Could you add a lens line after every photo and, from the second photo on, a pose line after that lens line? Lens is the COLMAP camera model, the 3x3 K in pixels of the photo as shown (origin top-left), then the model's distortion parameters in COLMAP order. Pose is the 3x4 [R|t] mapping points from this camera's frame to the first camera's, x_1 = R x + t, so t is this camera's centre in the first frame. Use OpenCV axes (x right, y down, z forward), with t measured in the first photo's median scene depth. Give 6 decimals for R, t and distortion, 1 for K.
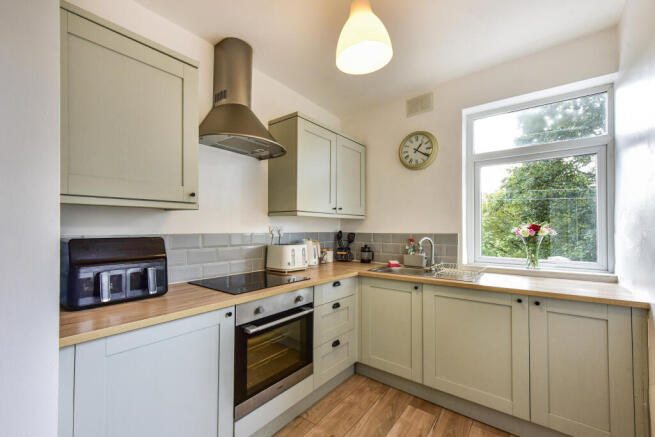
lens RADIAL K [[272.5, 0, 323.1], [0, 272.5, 227.4], [0, 0, 1]] dist [0.000542, 0.000023]
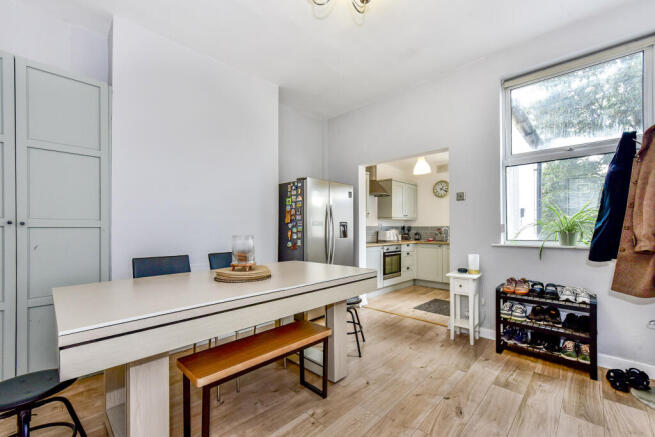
lens RADIAL K [[272.5, 0, 323.1], [0, 272.5, 227.4], [0, 0, 1]] dist [0.000542, 0.000023]
pose [[0.993572, -0.002338, -0.113182, -0.399029], [0.003129, 0.999972, 0.006811, 0.013907], [0.113163, -0.007121, 0.993551, -1.447140]]
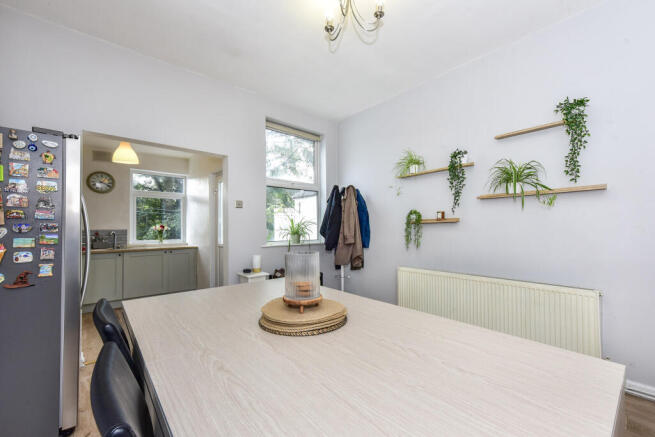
lens RADIAL K [[272.5, 0, 323.1], [0, 272.5, 227.4], [0, 0, 1]] dist [0.000542, 0.000023]
pose [[0.213683, 0.003548, 0.976897, -1.164731], [-0.007799, 0.999968, -0.001926, -0.002254], [-0.976872, -0.007207, 0.213704, -0.839625]]
